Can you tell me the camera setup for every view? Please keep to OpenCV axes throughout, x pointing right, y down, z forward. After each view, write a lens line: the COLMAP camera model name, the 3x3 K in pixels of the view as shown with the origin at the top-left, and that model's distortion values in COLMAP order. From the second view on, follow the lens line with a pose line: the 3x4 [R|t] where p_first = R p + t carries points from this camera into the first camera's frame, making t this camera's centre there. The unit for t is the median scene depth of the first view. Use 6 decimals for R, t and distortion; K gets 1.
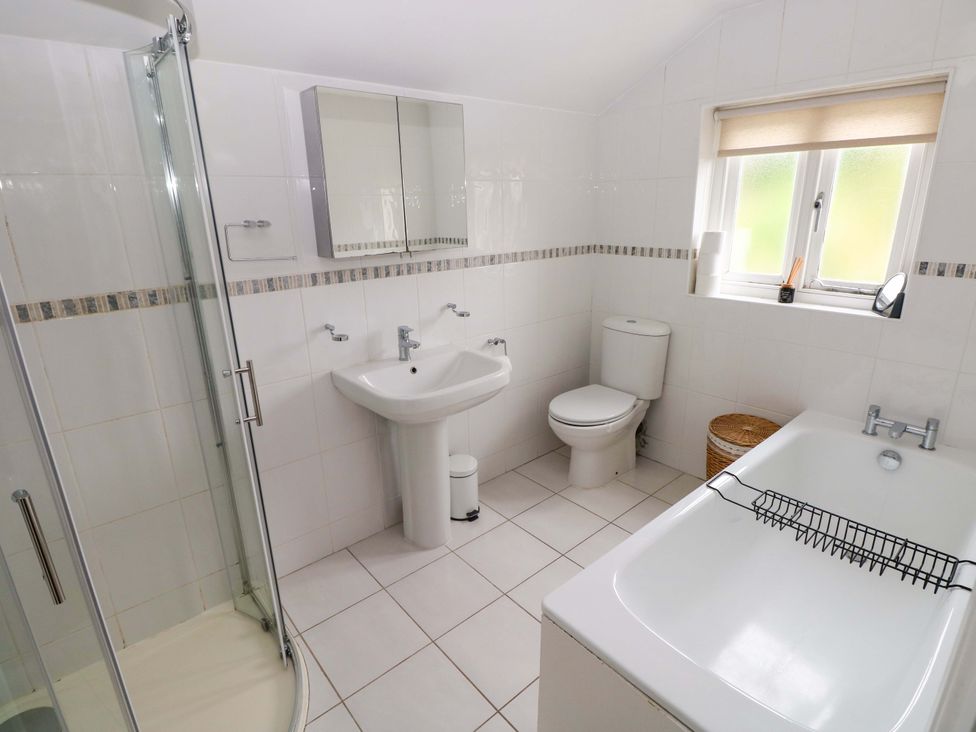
lens RADIAL K [[508.6, 0, 485.0], [0, 508.6, 367.9], [0, 0, 1]] dist [0.000134, -0.010445]
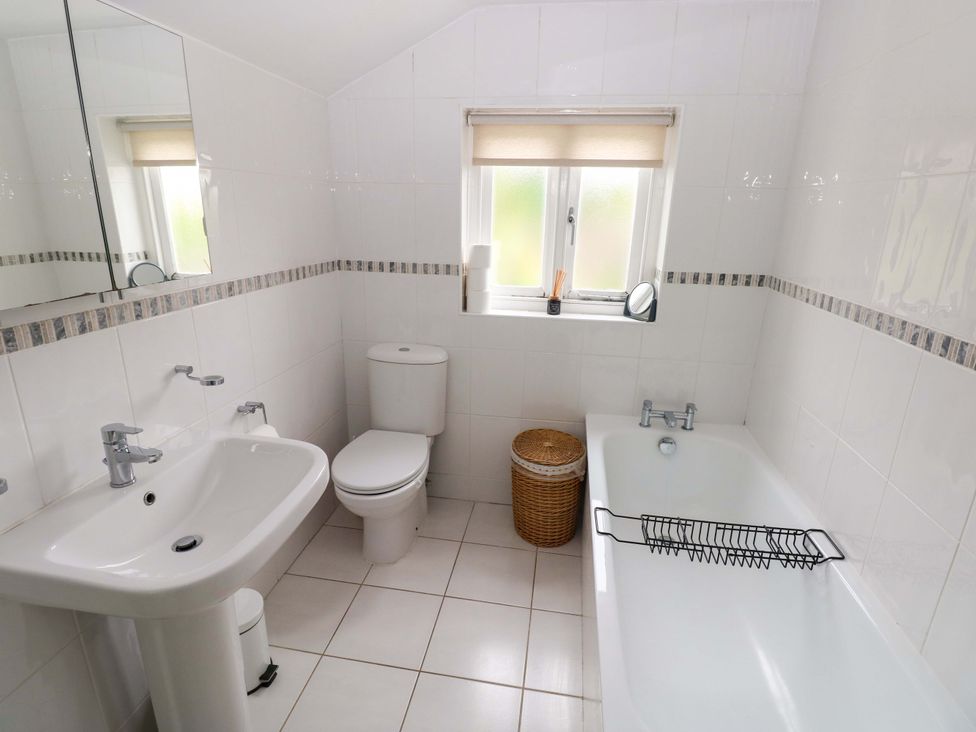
lens RADIAL K [[508.6, 0, 488.0], [0, 508.6, 363.4], [0, 0, 1]] dist [0.000134, -0.010445]
pose [[0.764804, -0.150442, 0.626452, -0.167185], [0.161336, 0.986095, 0.039844, -0.094543], [-0.623736, 0.070597, 0.778441, 0.299760]]
